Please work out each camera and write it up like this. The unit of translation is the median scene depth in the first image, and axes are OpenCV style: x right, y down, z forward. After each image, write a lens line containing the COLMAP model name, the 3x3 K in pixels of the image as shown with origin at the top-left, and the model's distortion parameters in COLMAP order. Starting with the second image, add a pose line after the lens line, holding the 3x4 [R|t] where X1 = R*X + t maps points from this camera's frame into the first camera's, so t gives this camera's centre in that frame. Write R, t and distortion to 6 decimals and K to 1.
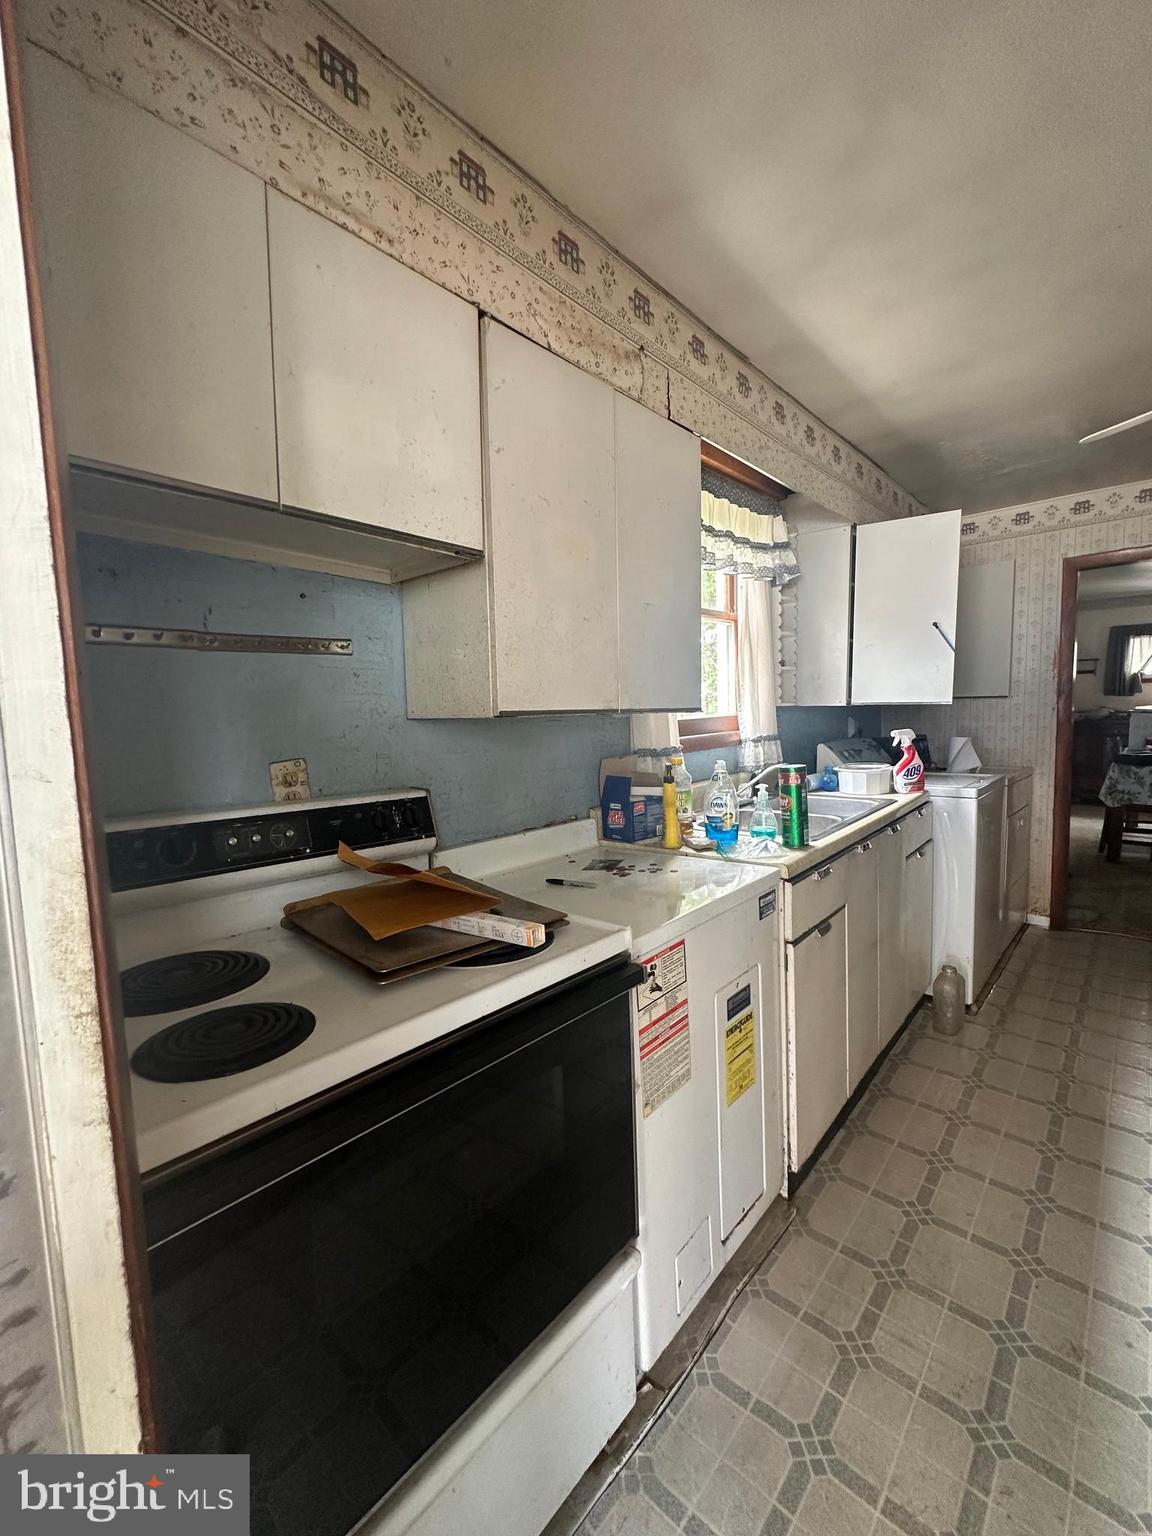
lens RADIAL K [[624.2, 0, 574.7], [0, 624.2, 770.0], [0, 0, 1]] dist [-0.005692, 0.001333]
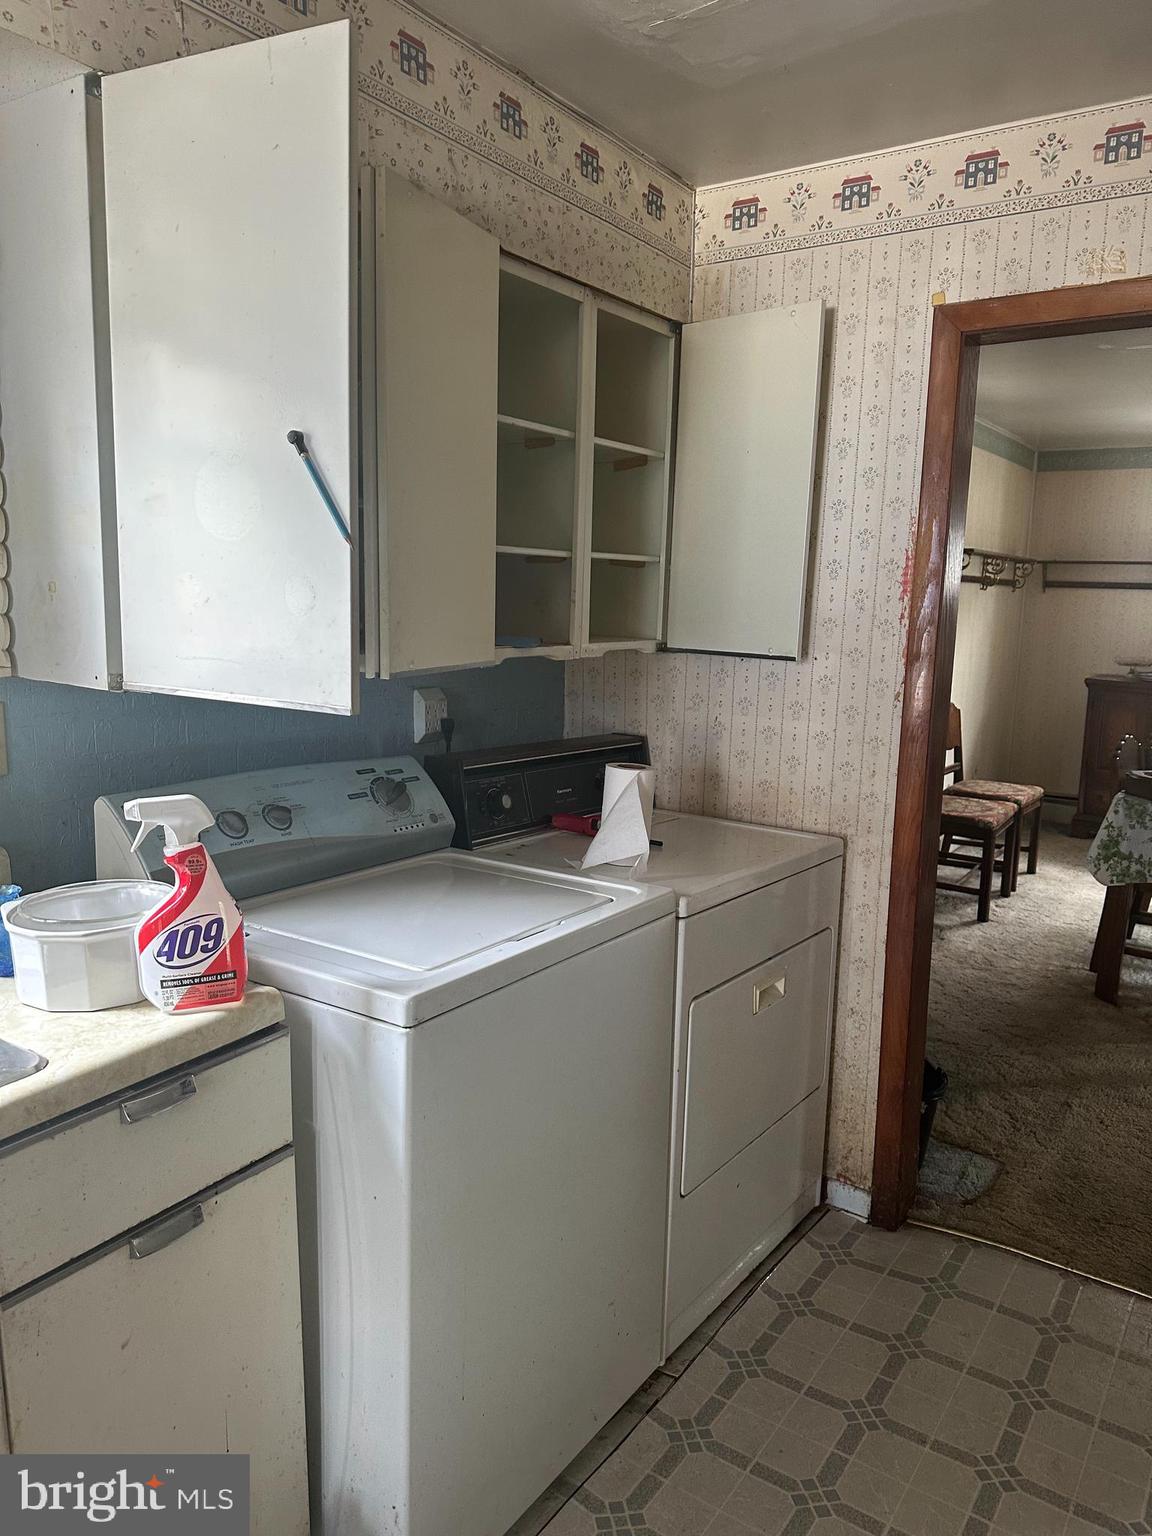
lens RADIAL K [[1075.6, 0, 582.3], [0, 1075.6, 772.4], [0, 0, 1]] dist [0.031984, -0.039304]
pose [[0.988842, 0.031810, 0.145531, 0.692042], [-0.041539, 0.997065, 0.064309, -0.125322], [-0.143059, -0.069637, 0.987261, 0.505266]]
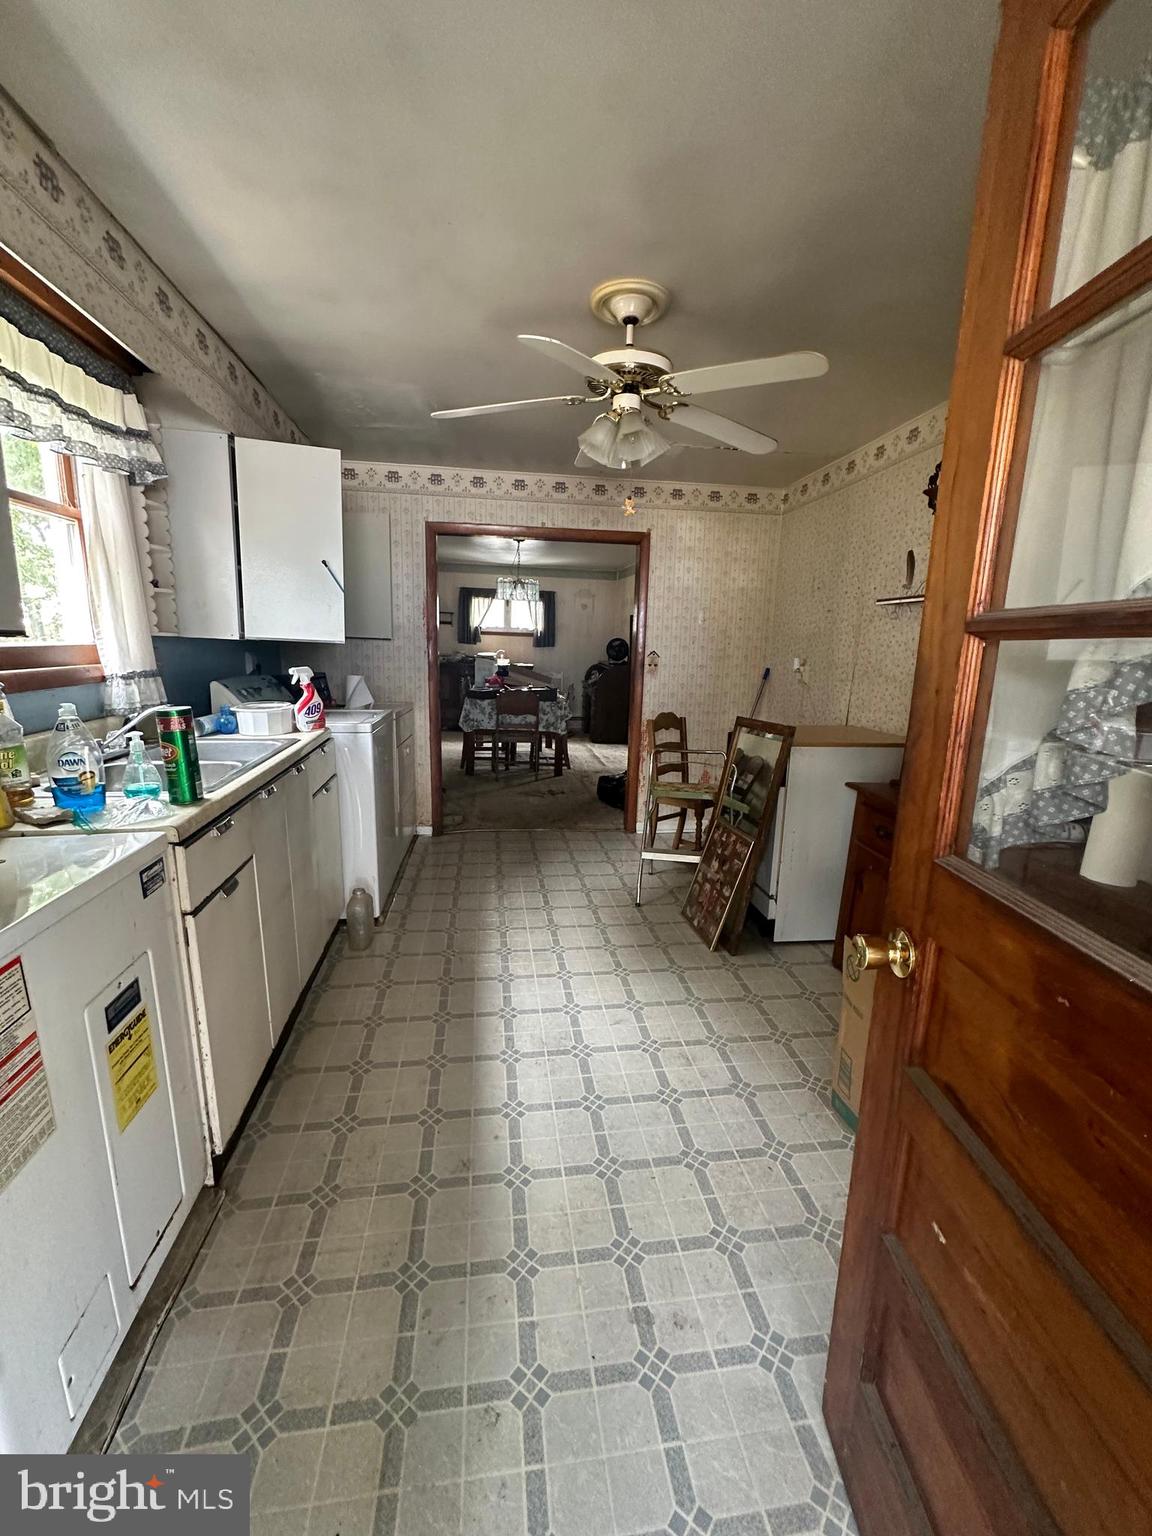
lens RADIAL K [[624.2, 0, 578.6], [0, 624.2, 771.1], [0, 0, 1]] dist [-0.005692, 0.001333]
pose [[0.629639, -0.105385, 0.769707, 0.027279], [0.025902, 0.993054, 0.114776, -0.003741], [-0.776456, -0.052331, 0.627994, 0.029532]]
